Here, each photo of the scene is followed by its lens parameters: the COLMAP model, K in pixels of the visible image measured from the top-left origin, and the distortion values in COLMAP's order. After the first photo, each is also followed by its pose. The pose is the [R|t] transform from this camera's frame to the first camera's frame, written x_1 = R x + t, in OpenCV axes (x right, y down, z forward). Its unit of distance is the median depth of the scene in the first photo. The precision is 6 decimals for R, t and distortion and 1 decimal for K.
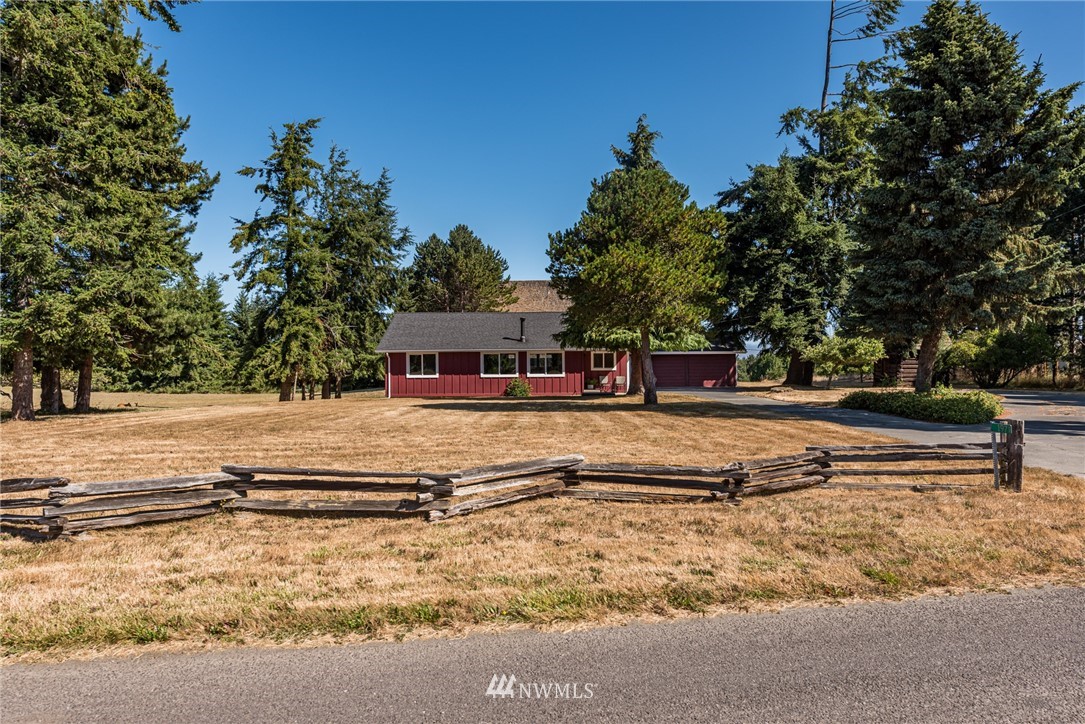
lens RADIAL K [[725.2, 0, 542.5], [0, 725.2, 362.0], [0, 0, 1]] dist [-0.002006, -0.000546]
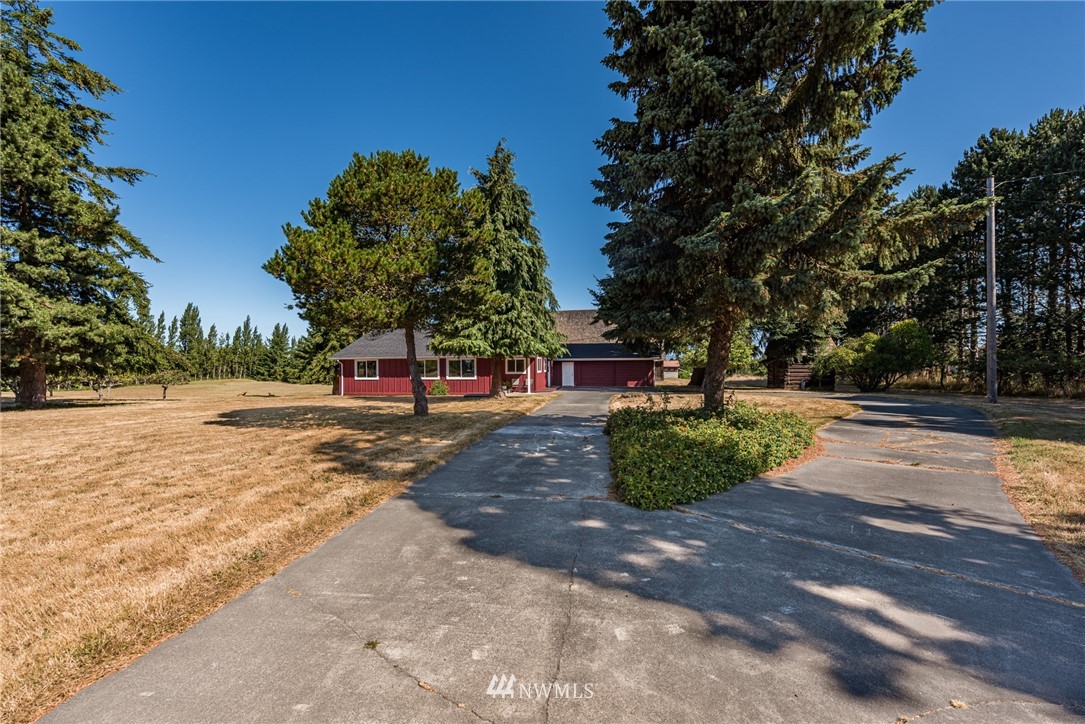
lens RADIAL K [[430.4, 0, 542.5], [0, 430.4, 362.0], [0, 0, 1]] dist [0.000070, -0.004264]
pose [[0.988437, -0.001960, -0.151621, 0.241152], [0.000746, 0.999967, -0.008059, -0.002499], [0.151631, 0.007852, 0.988406, 0.309055]]
